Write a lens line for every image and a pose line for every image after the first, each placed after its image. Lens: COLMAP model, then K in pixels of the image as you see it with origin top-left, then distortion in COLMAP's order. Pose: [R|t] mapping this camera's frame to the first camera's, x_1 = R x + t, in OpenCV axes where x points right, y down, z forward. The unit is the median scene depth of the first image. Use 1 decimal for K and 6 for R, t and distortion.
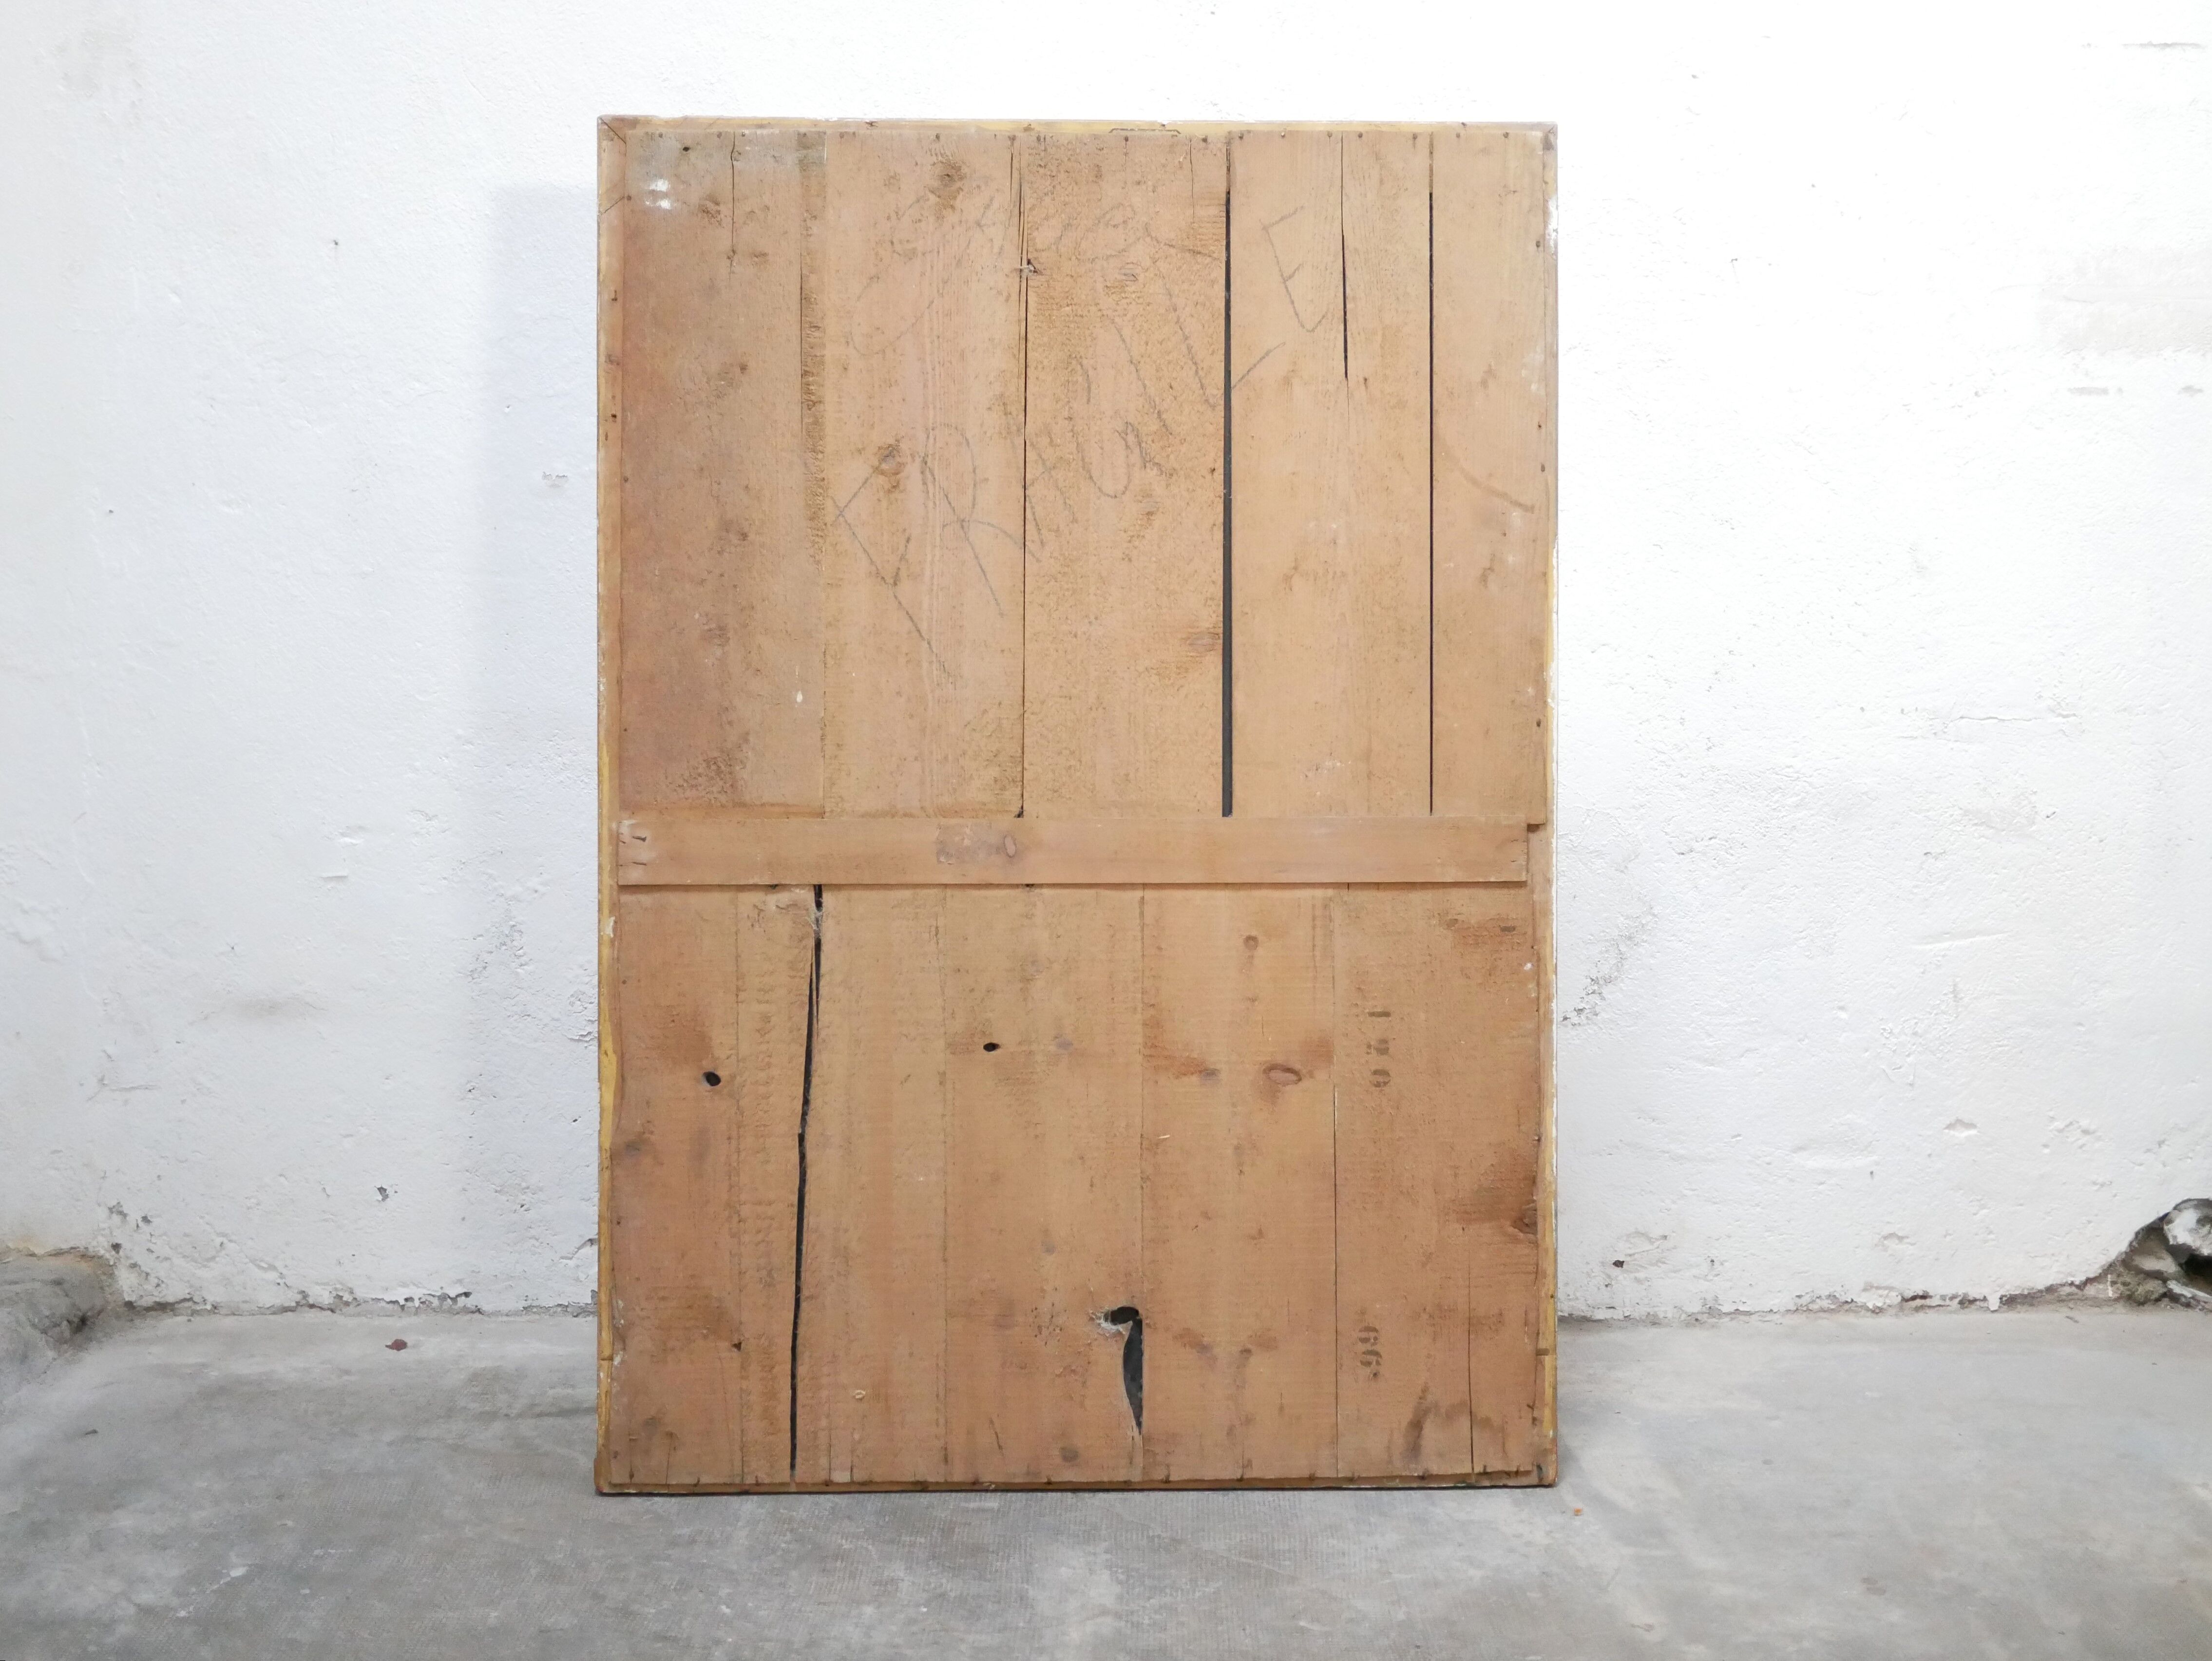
lens RADIAL K [[2540.3, 0, 1105.8], [0, 2540.3, 805.6], [0, 0, 1]] dist [-0.029026, 0.043986]
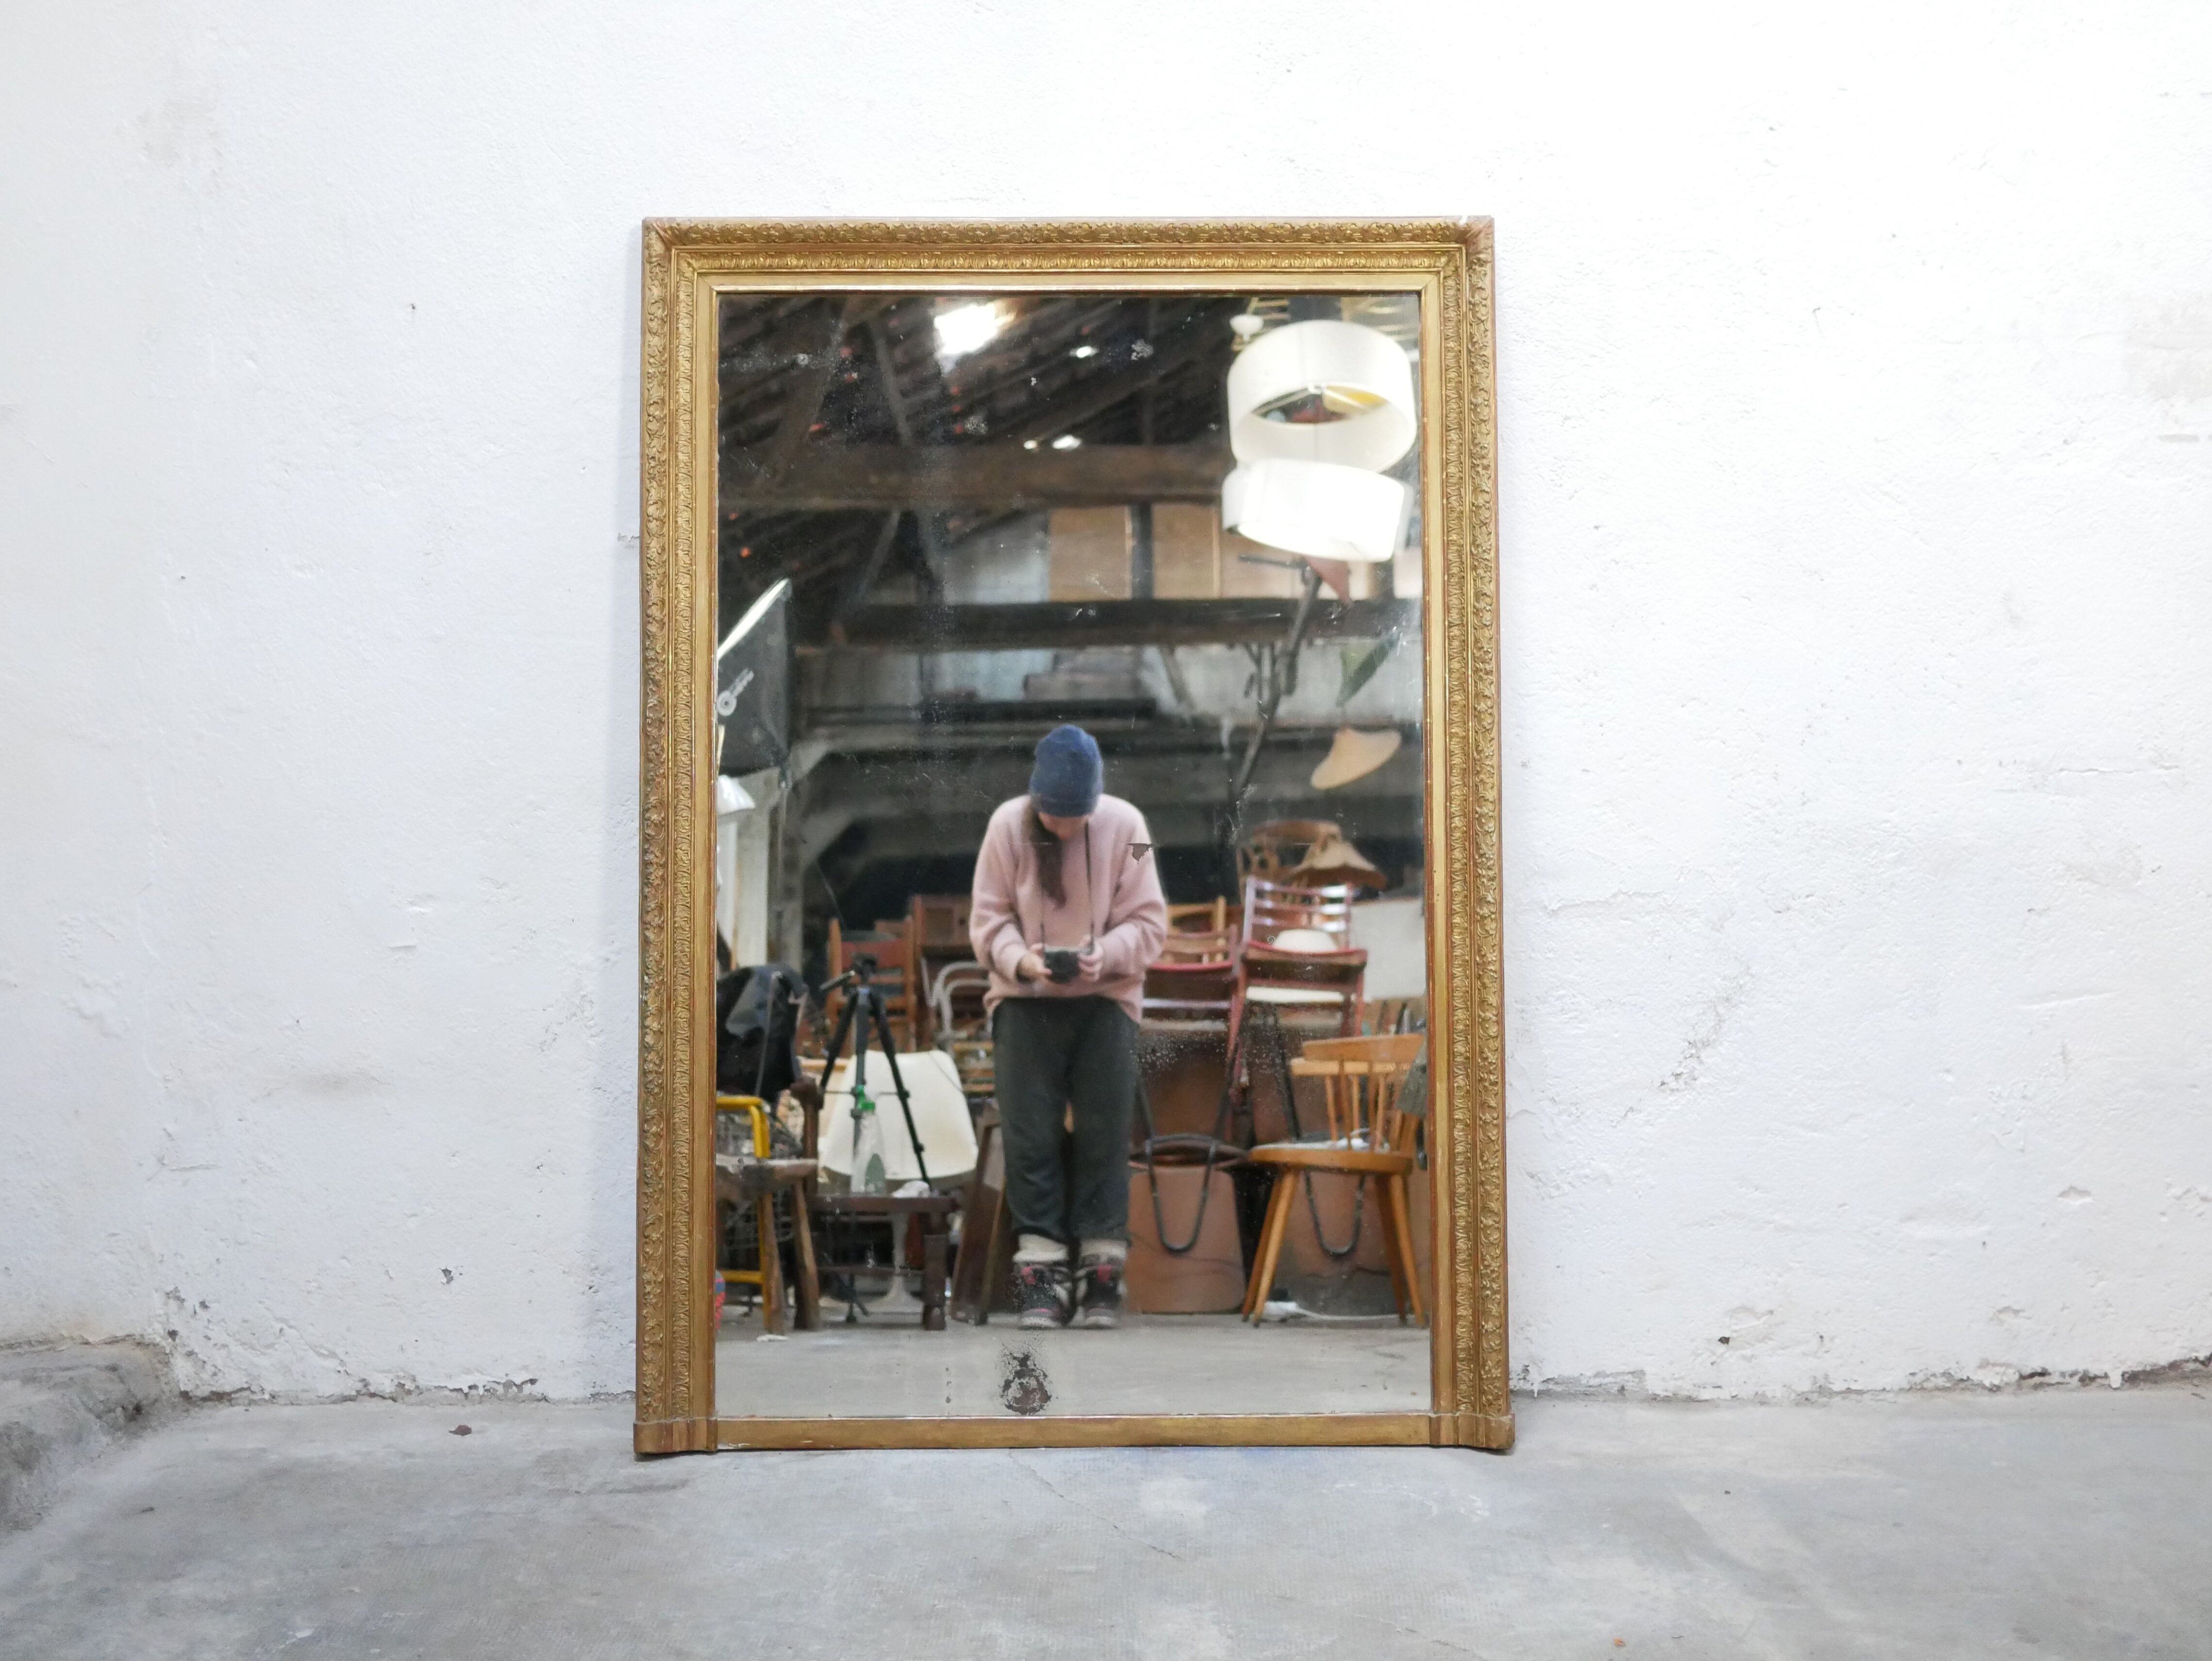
lens RADIAL K [[2530.5, 0, 1106.0], [0, 2530.5, 830.5], [0, 0, 1]] dist [-0.016574, 0.014082]
pose [[0.999909, -0.009683, -0.009357, -0.022420], [0.008935, 0.996999, -0.076901, 0.059797], [0.010074, 0.076811, 0.996995, 0.024171]]
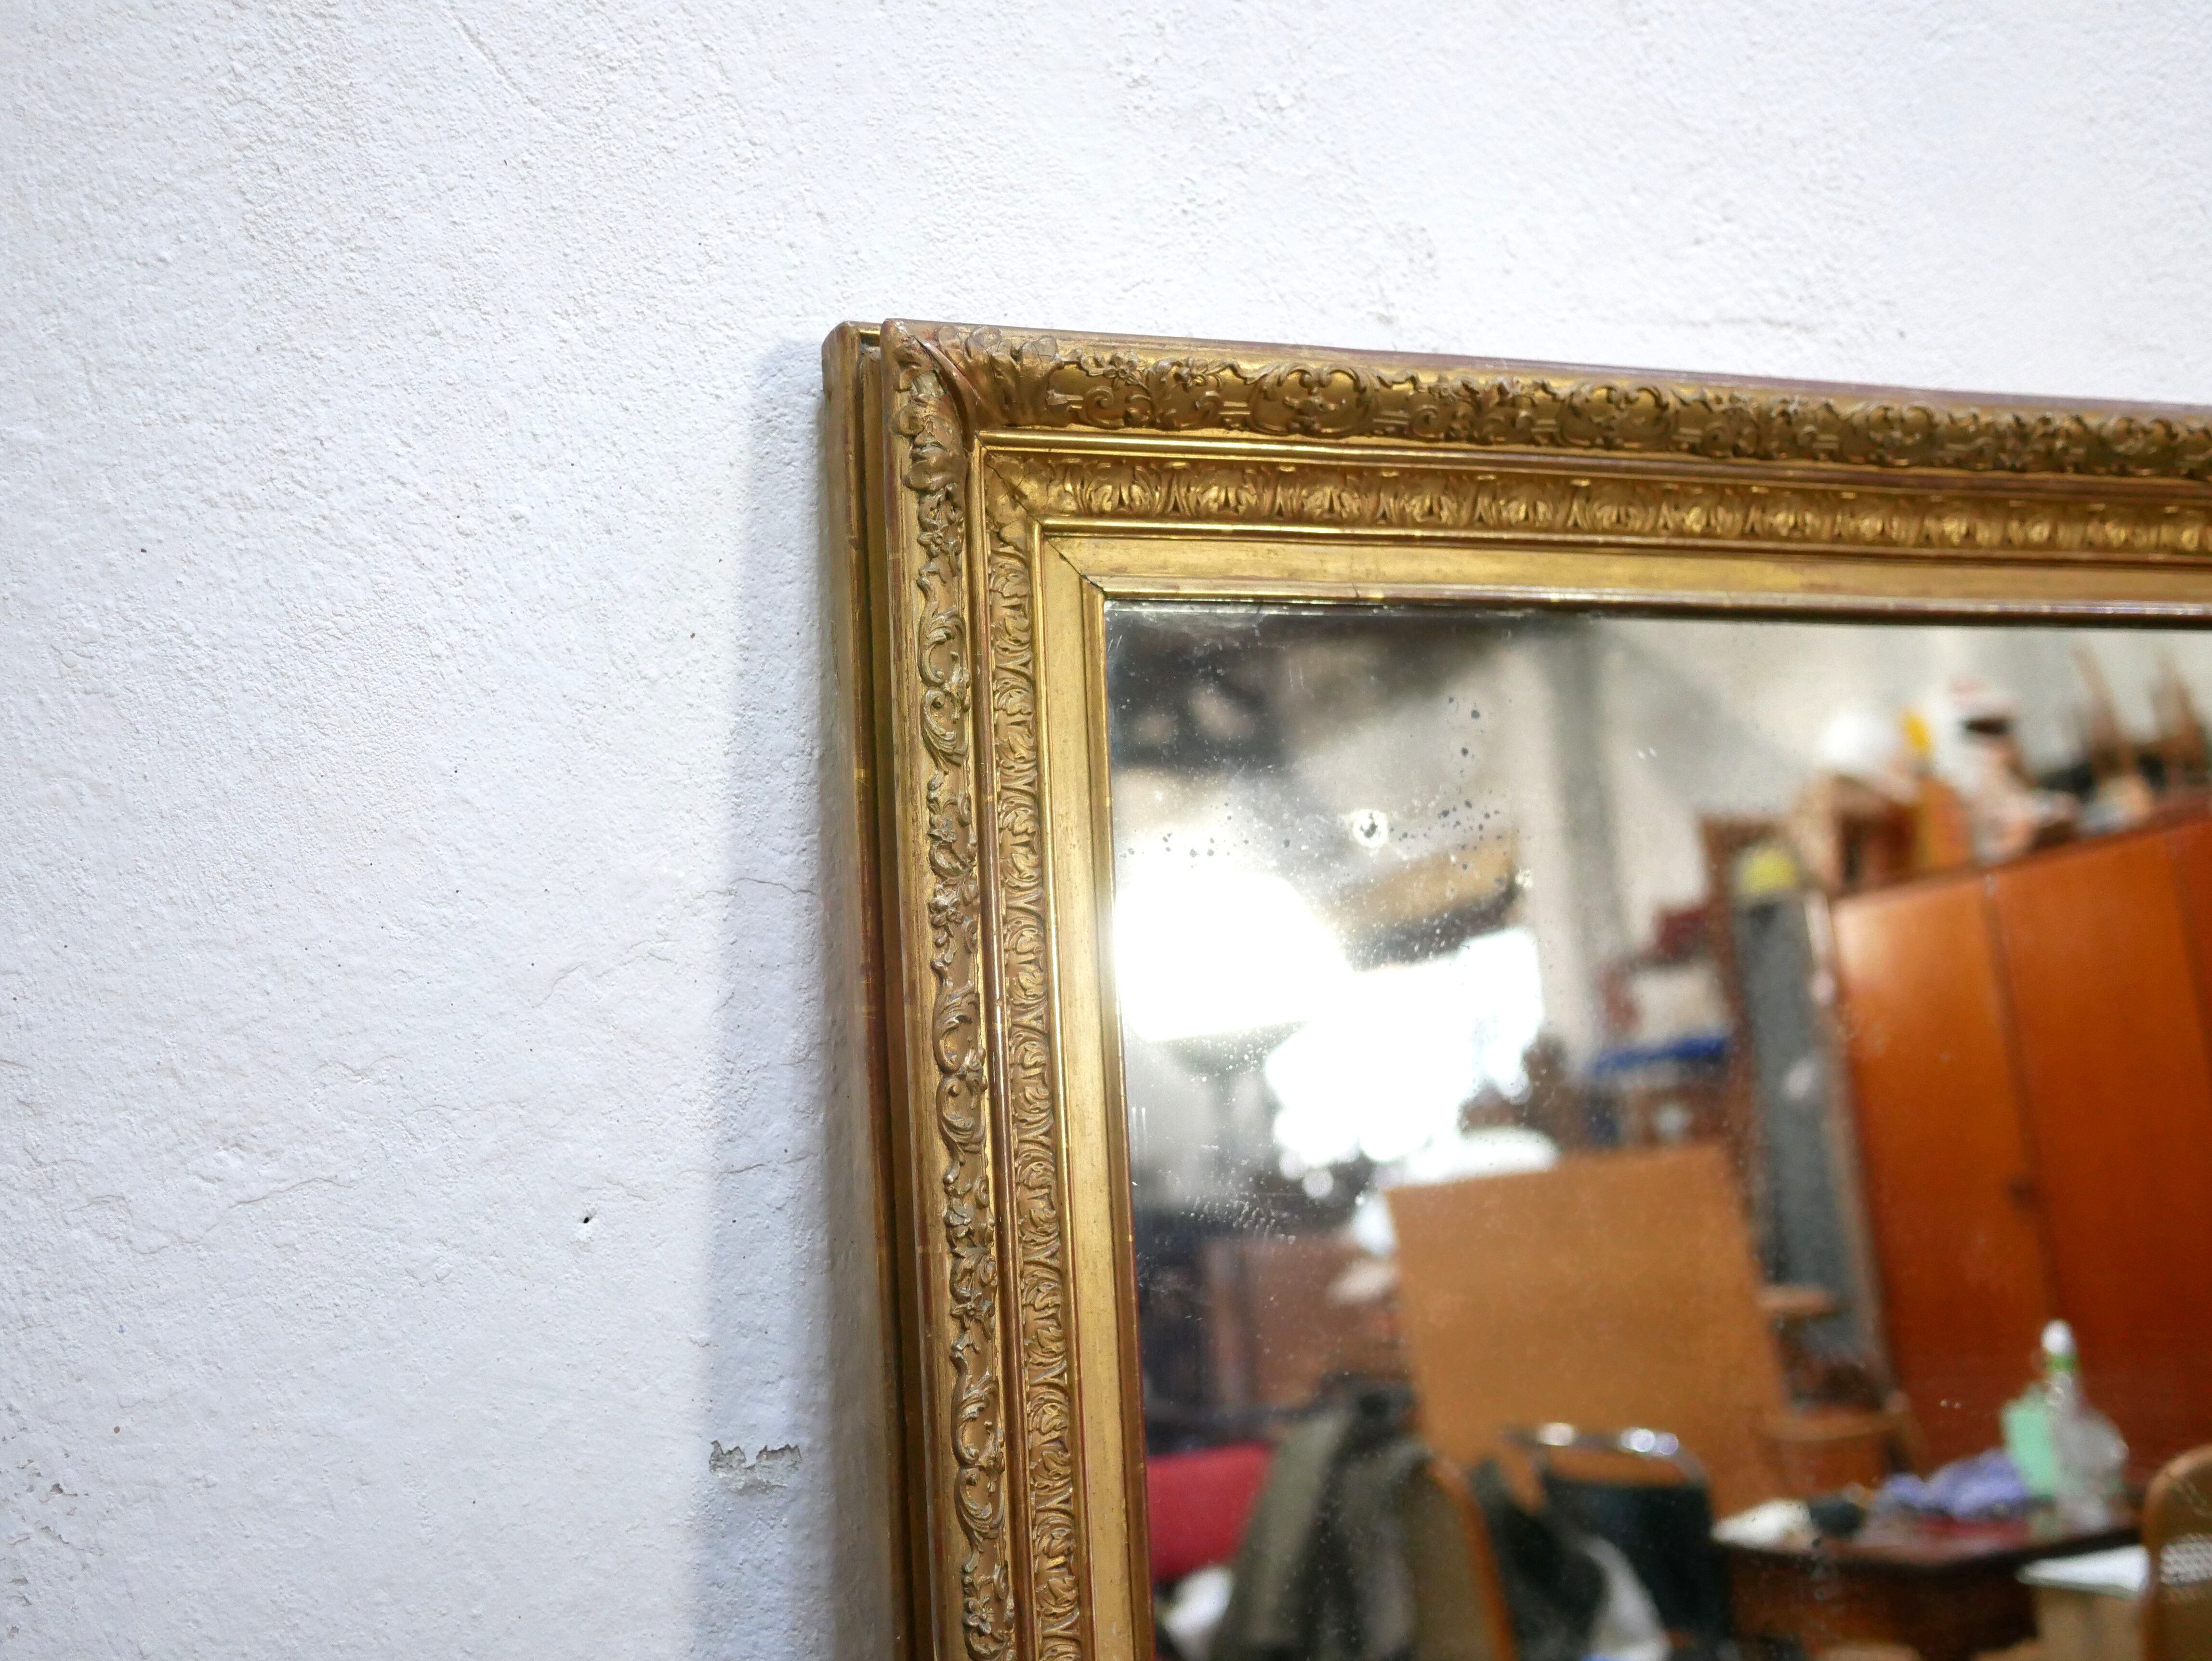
lens RADIAL K [[2493.8, 0, 1094.3], [0, 2493.8, 834.8], [0, 0, 1]] dist [-0.013253, 0.016033]
pose [[0.934833, -0.022159, 0.354397, -0.268473], [0.060076, 0.993533, -0.096346, -0.163151], [-0.349970, 0.111358, 0.930118, 0.703592]]
